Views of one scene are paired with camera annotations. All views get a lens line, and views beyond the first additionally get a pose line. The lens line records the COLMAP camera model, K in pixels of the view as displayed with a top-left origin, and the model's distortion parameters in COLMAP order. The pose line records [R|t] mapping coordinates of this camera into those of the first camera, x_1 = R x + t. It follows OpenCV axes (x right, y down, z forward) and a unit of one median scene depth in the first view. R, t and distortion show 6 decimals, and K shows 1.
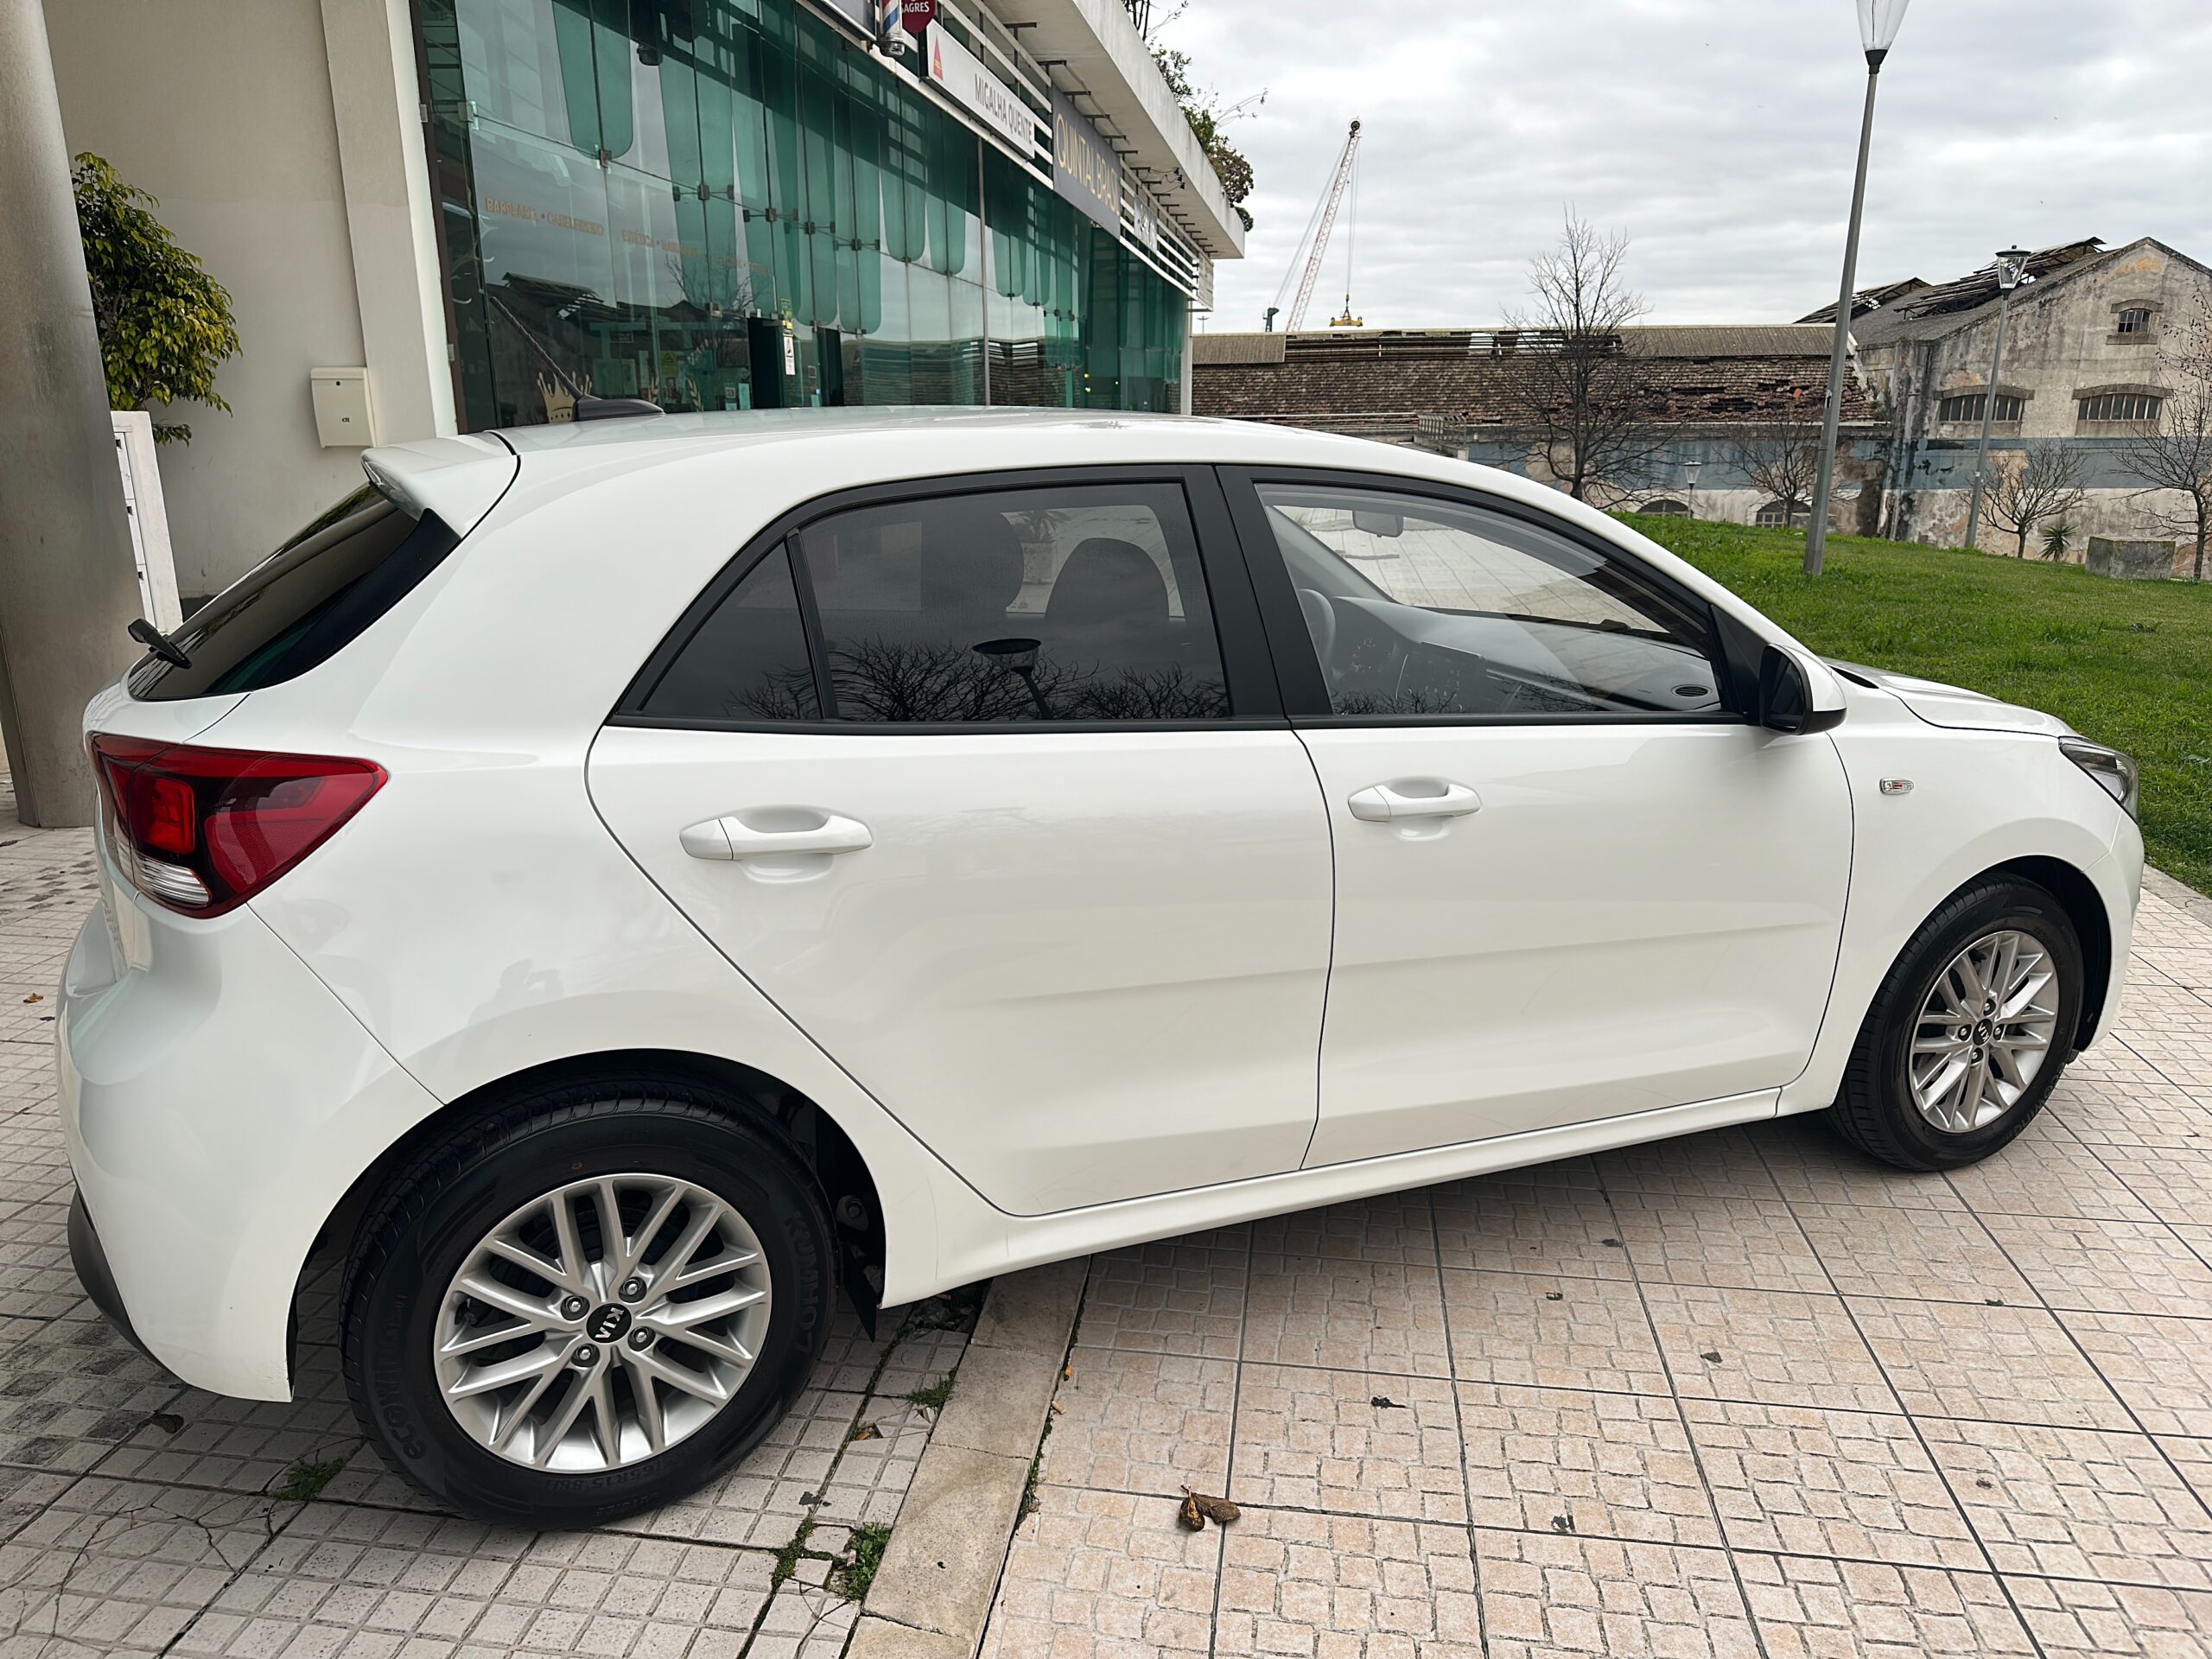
lens RADIAL K [[1582.2, 0, 1106.0], [0, 1582.2, 829.5], [0, 0, 1]] dist [0.049929, -0.060400]
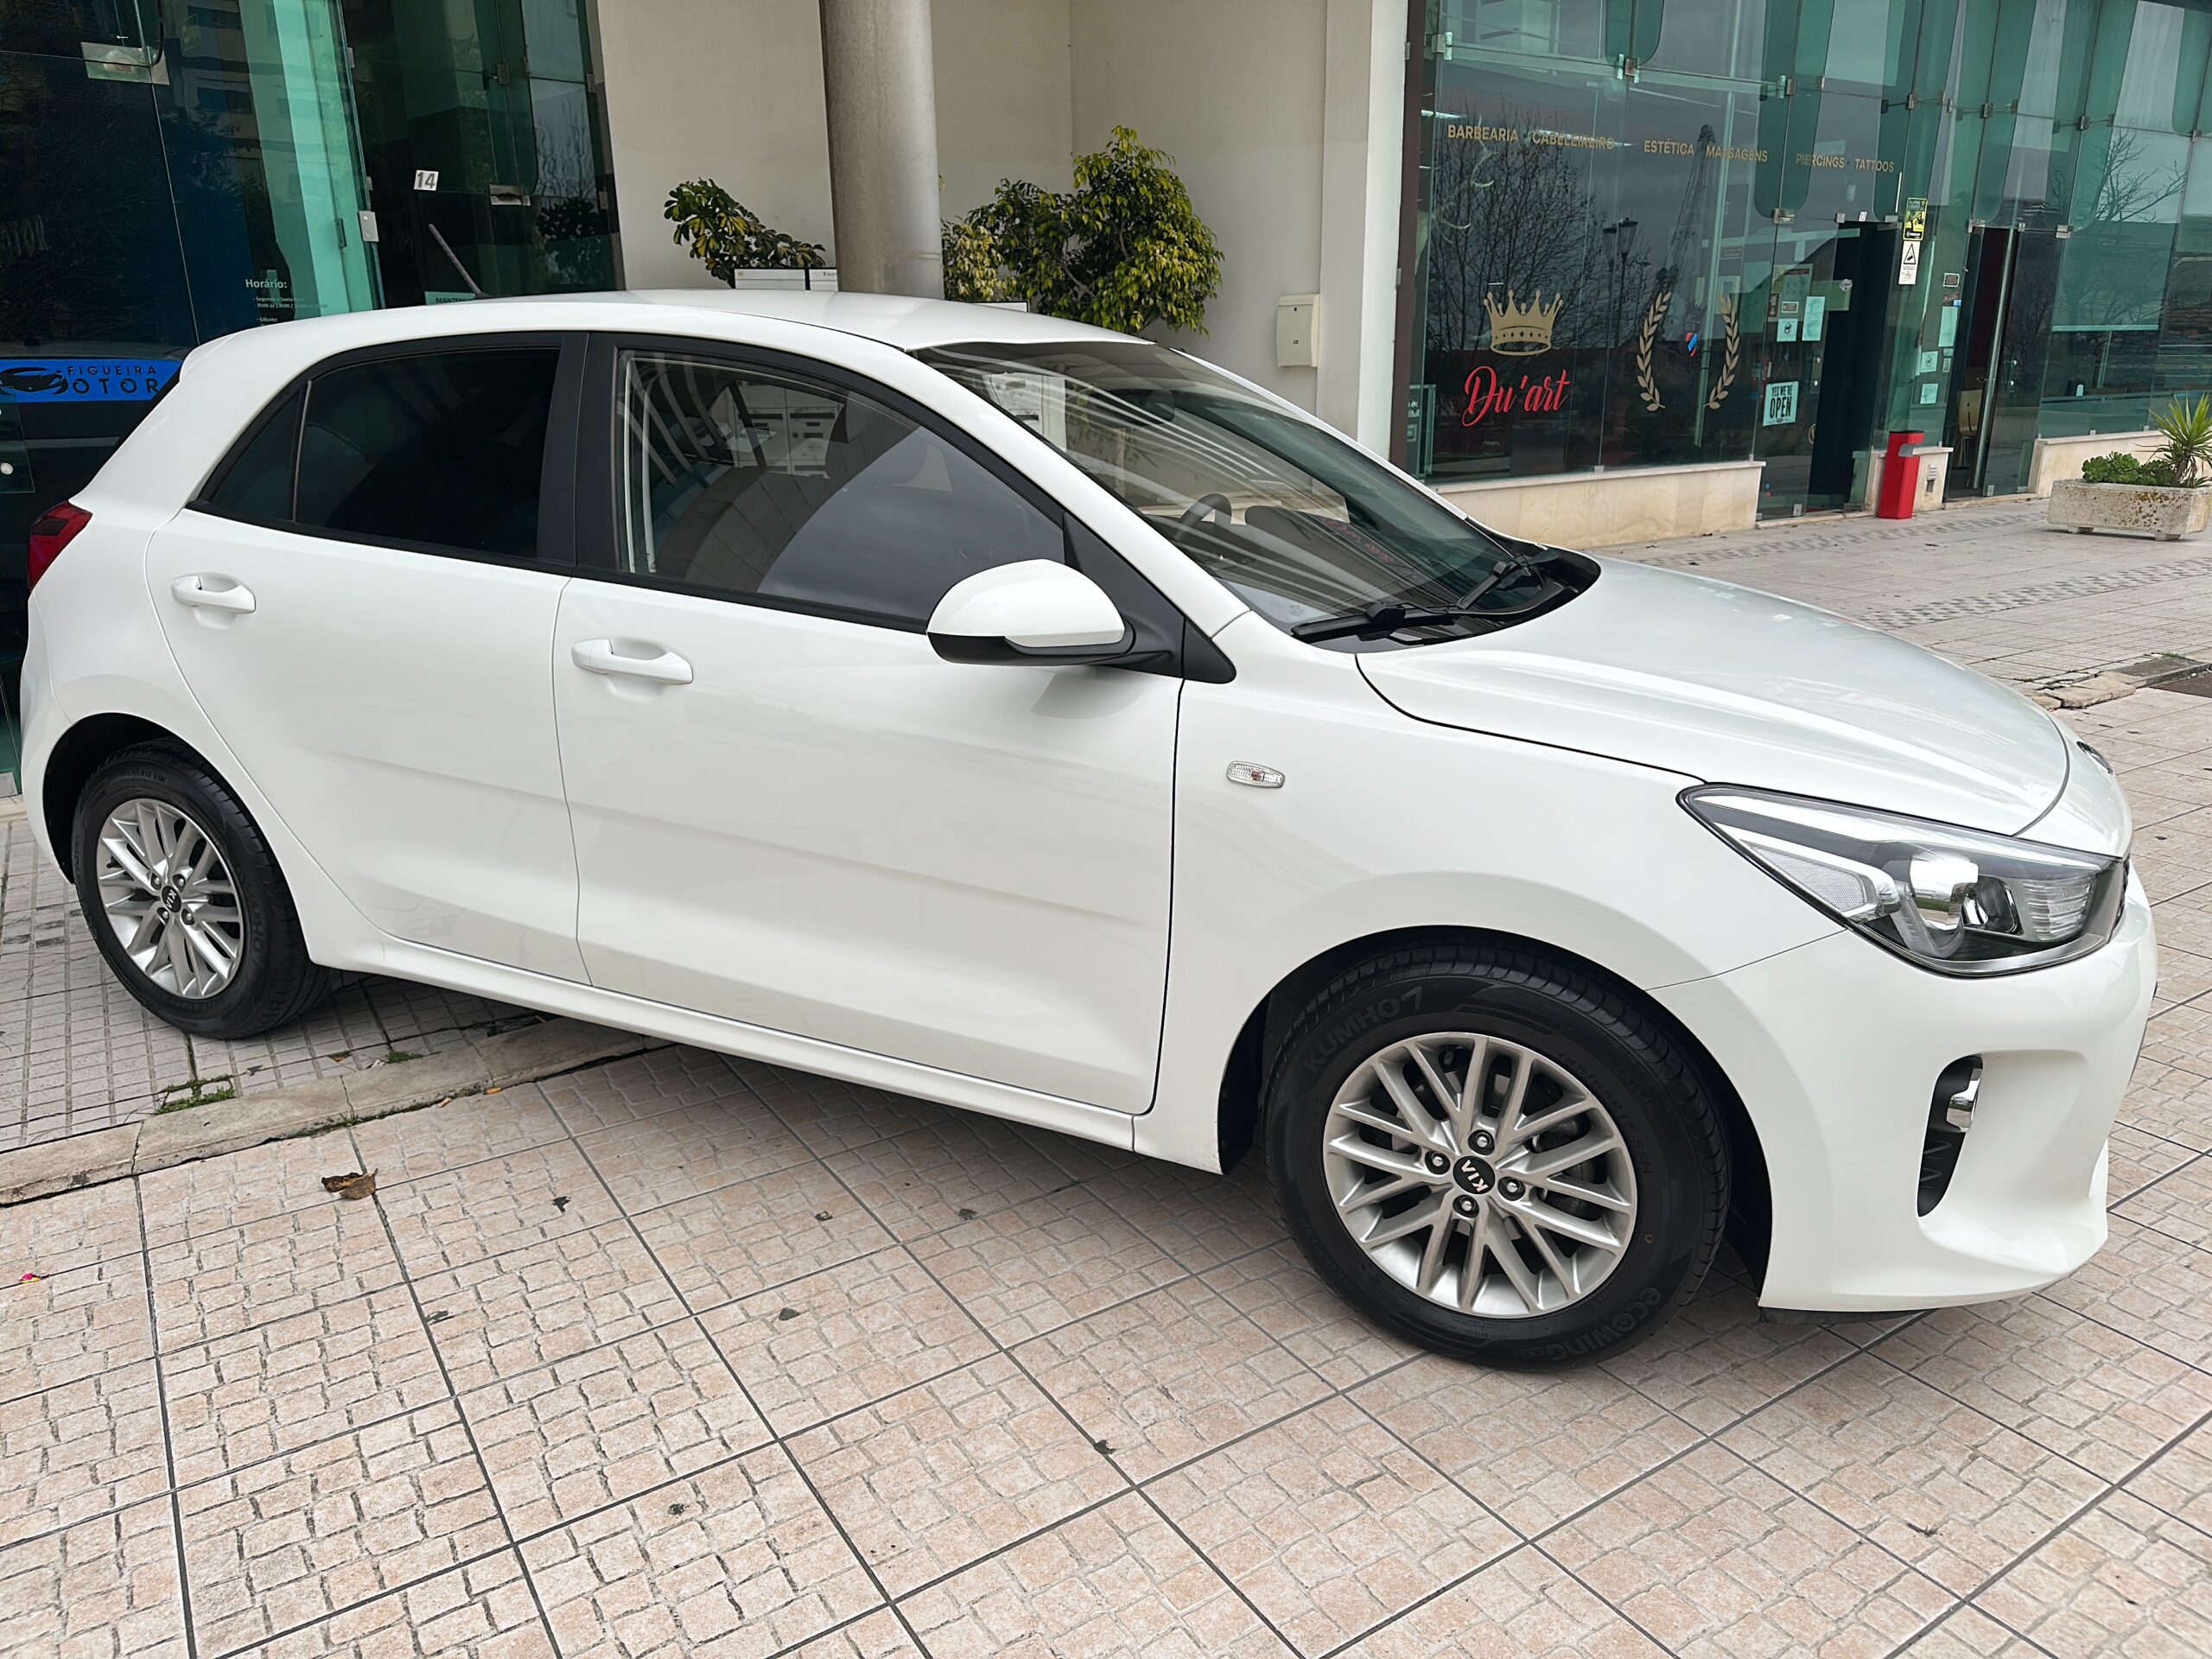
lens RADIAL K [[1515.9, 0, 1109.0], [0, 1515.9, 877.7], [0, 0, 1]] dist [0.042506, -0.052775]
pose [[0.655194, 0.240759, -0.716069, 0.967343], [-0.181545, 0.970260, 0.160113, -0.088764], [0.733322, 0.025094, 0.679418, 0.461178]]
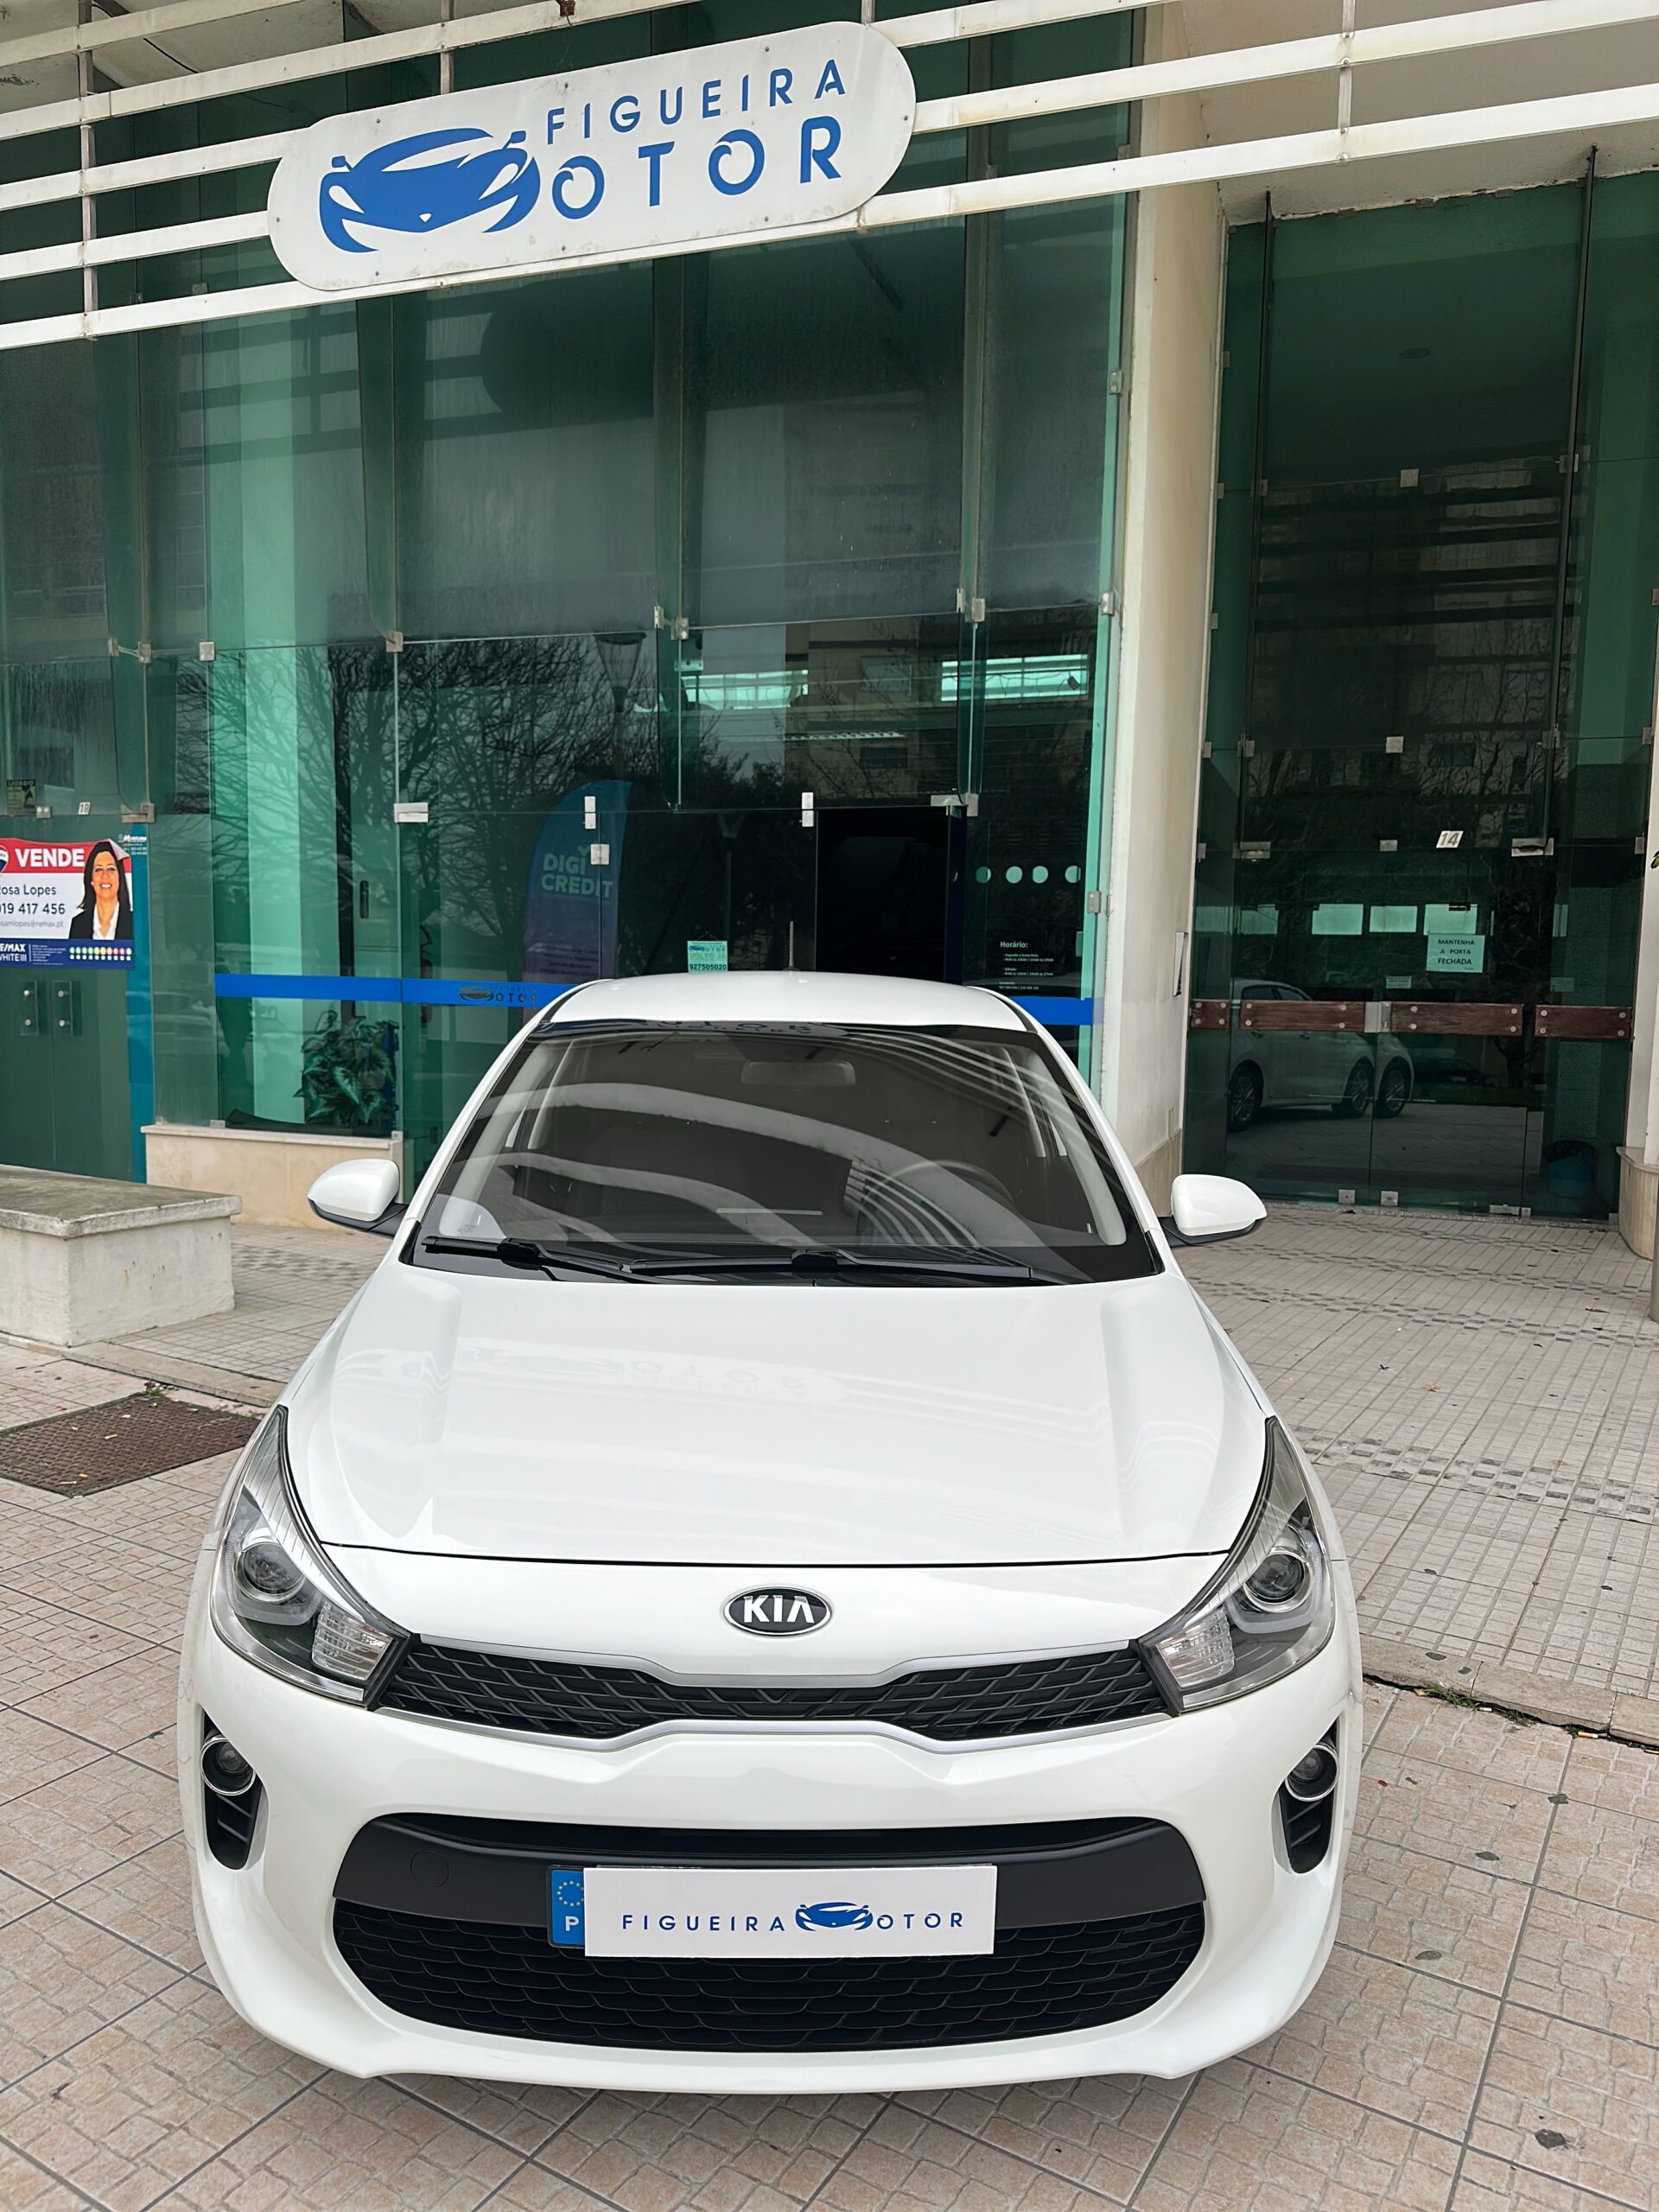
lens RADIAL K [[1582.2, 0, 829.5], [0, 1582.2, 1106.0], [0, 0, 1]] dist [0.049929, -0.060400]
pose [[-0.398010, 0.080700, -0.913825, 1.287563], [-0.251127, 0.948490, 0.193138, -0.438641], [0.882340, 0.306357, -0.357243, 1.588530]]
